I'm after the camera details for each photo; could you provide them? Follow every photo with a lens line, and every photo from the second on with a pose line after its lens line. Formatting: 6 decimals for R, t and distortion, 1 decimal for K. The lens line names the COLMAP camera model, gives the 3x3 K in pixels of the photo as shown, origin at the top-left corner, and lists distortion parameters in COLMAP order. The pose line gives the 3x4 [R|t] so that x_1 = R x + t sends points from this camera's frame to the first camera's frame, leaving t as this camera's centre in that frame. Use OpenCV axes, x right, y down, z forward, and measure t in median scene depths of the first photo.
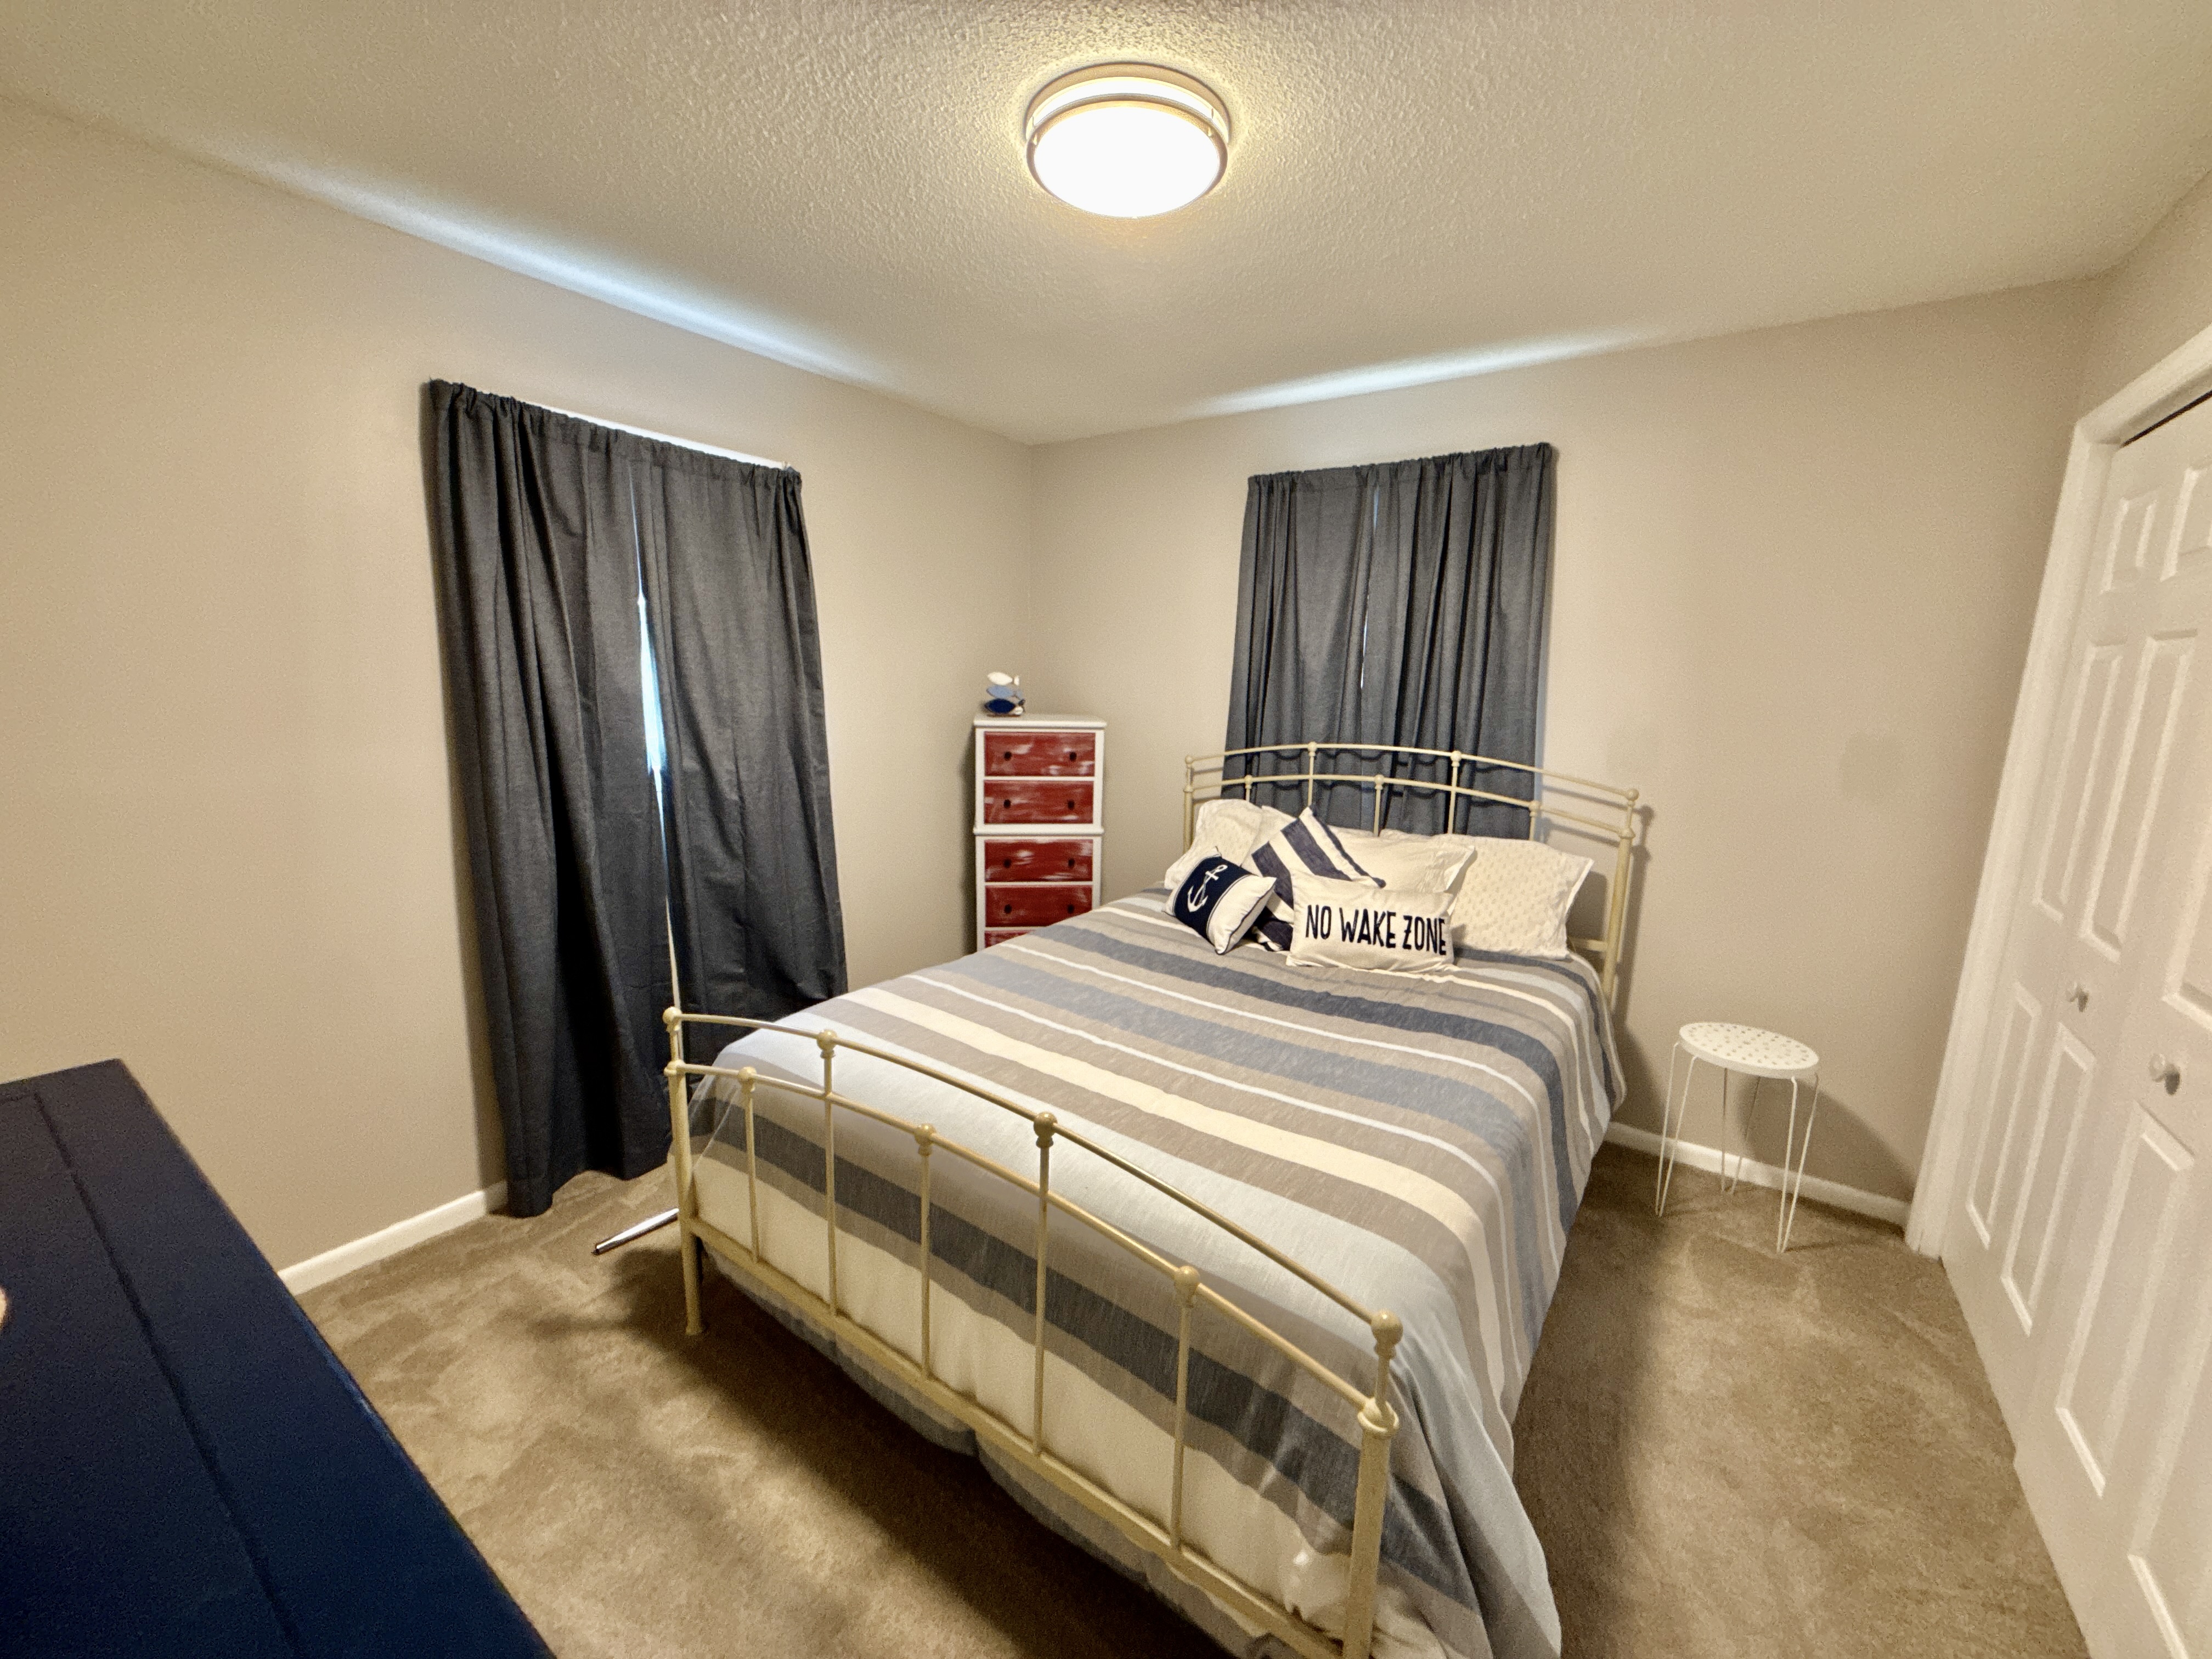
lens RADIAL K [[878.4, 0, 1106.1], [0, 878.4, 834.4], [0, 0, 1]] dist [0.000402, 0.000132]
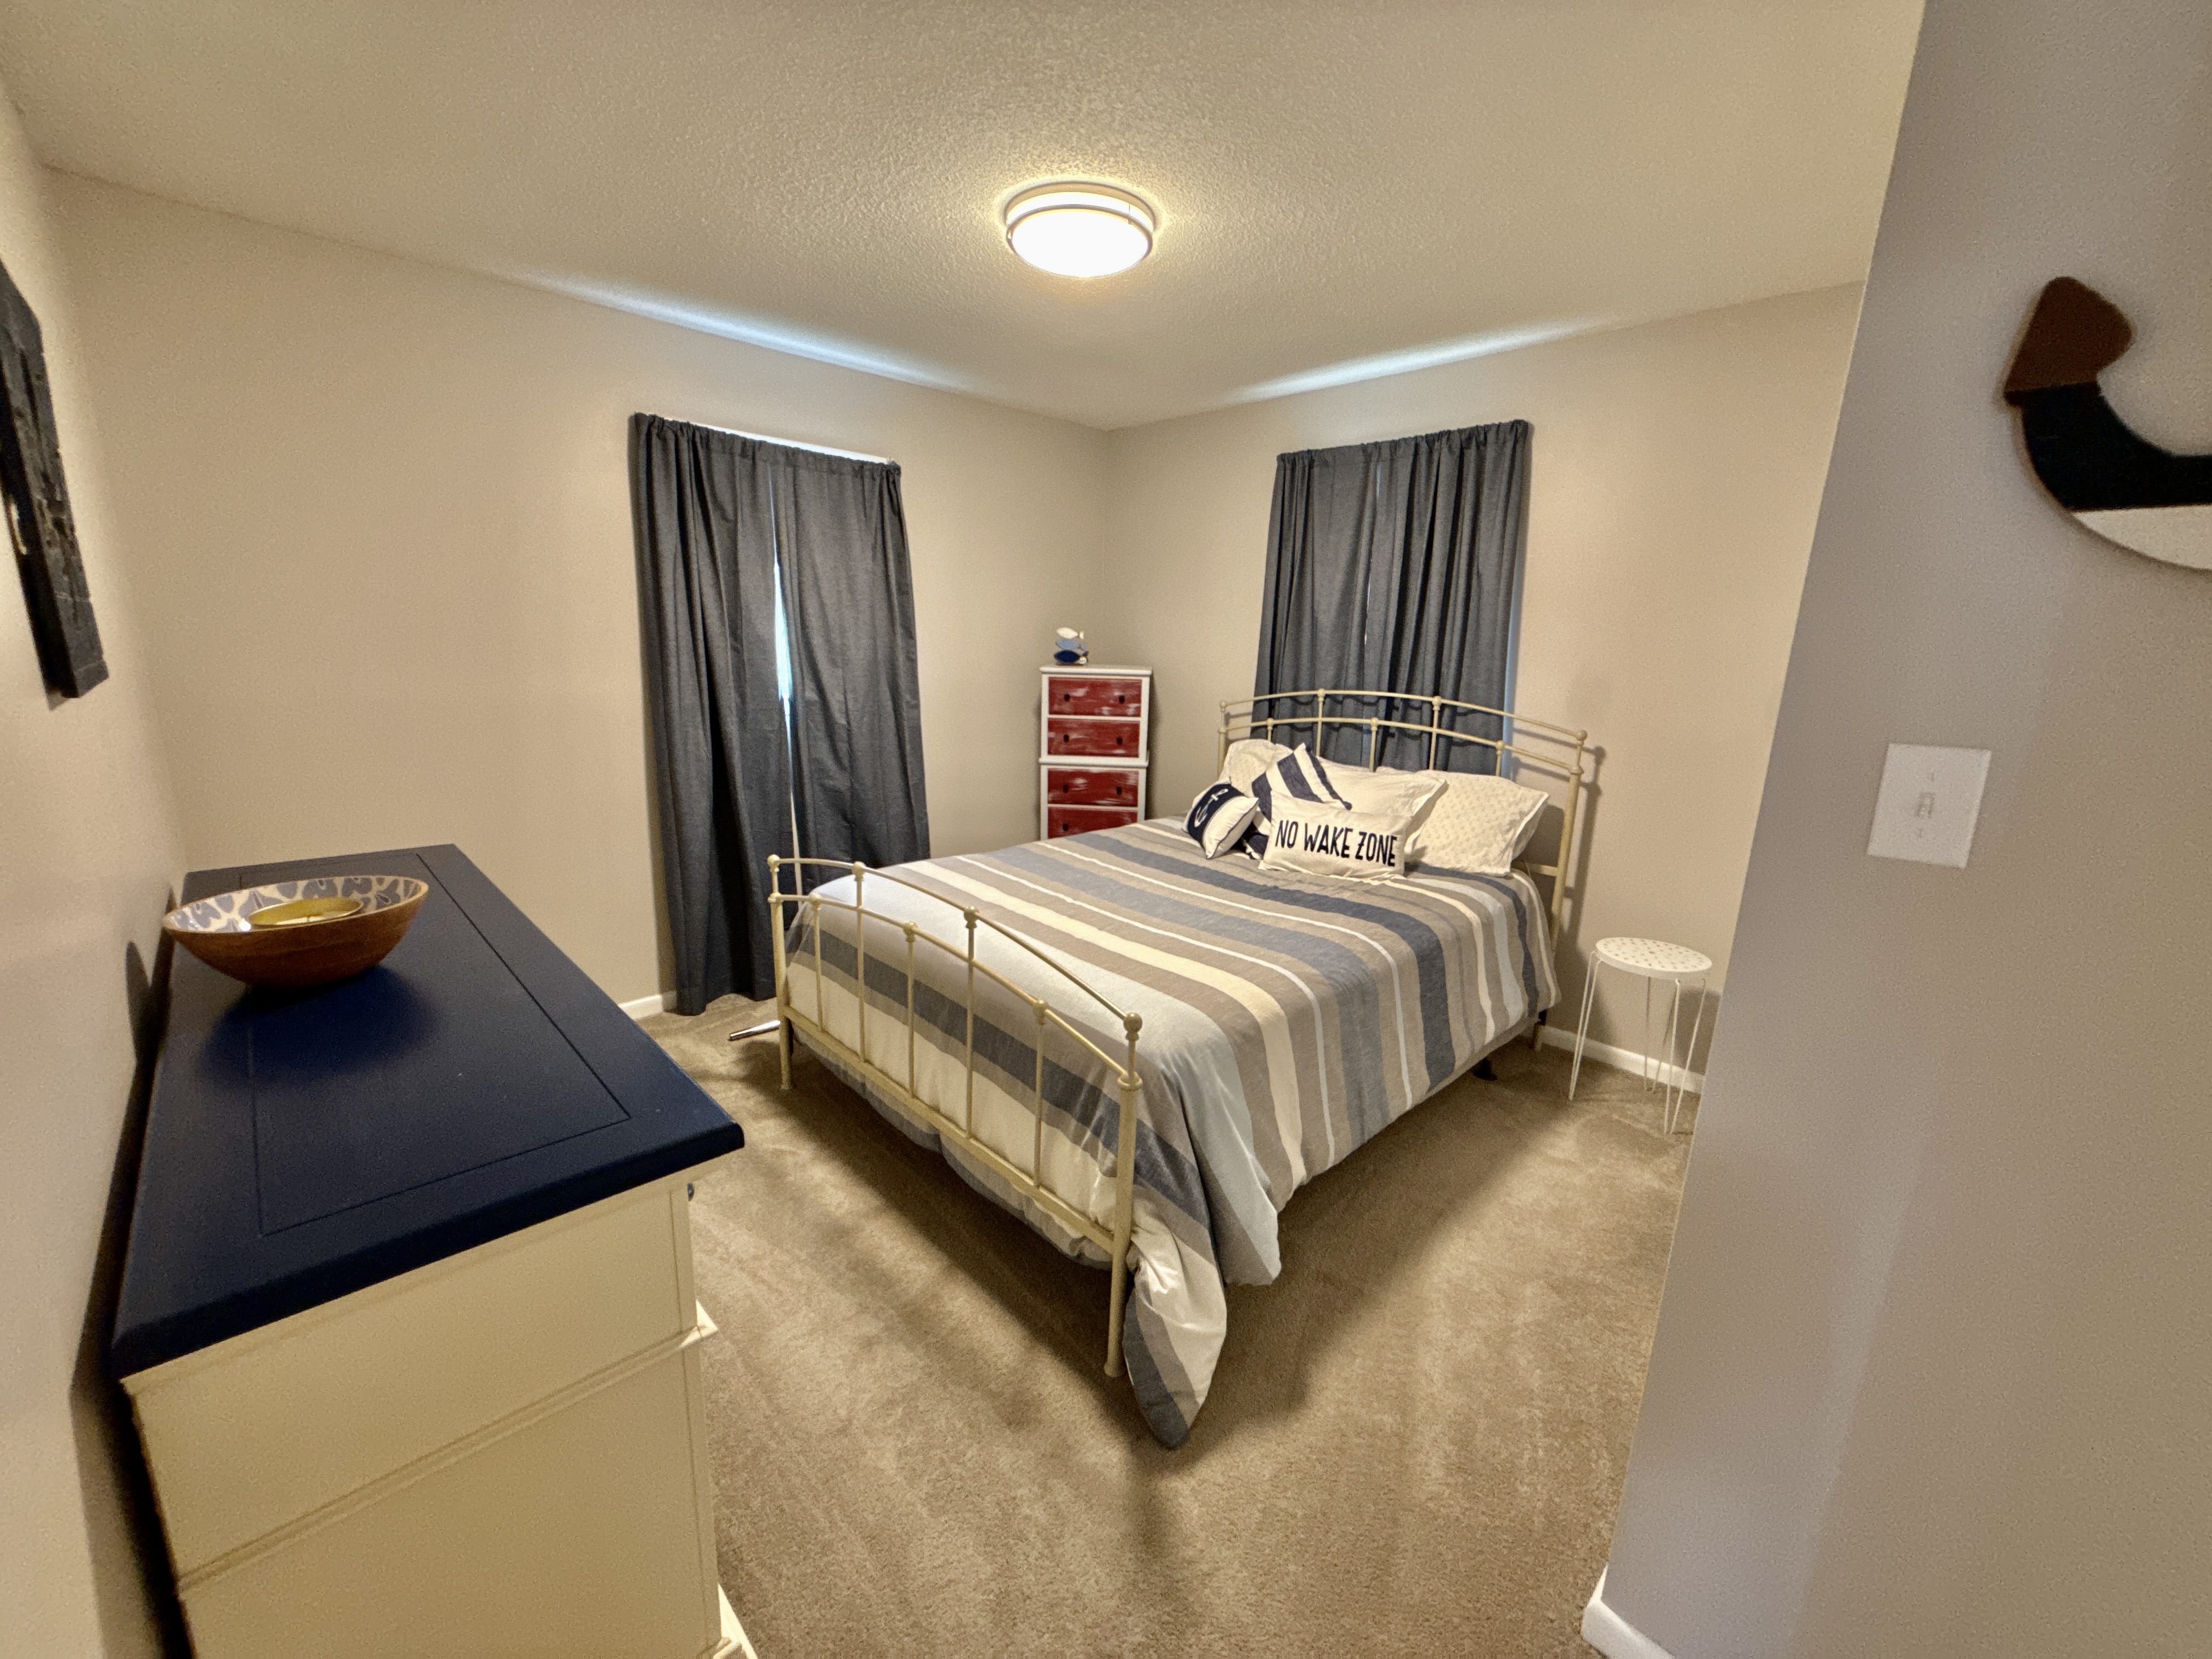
lens RADIAL K [[878.4, 0, 1106.1], [0, 878.4, 834.4], [0, 0, 1]] dist [0.000402, 0.000132]
pose [[0.982584, 0.045209, -0.180234, 0.209984], [-0.038832, 0.998494, 0.038758, 0.061507], [0.181715, -0.031084, 0.982860, -0.219654]]
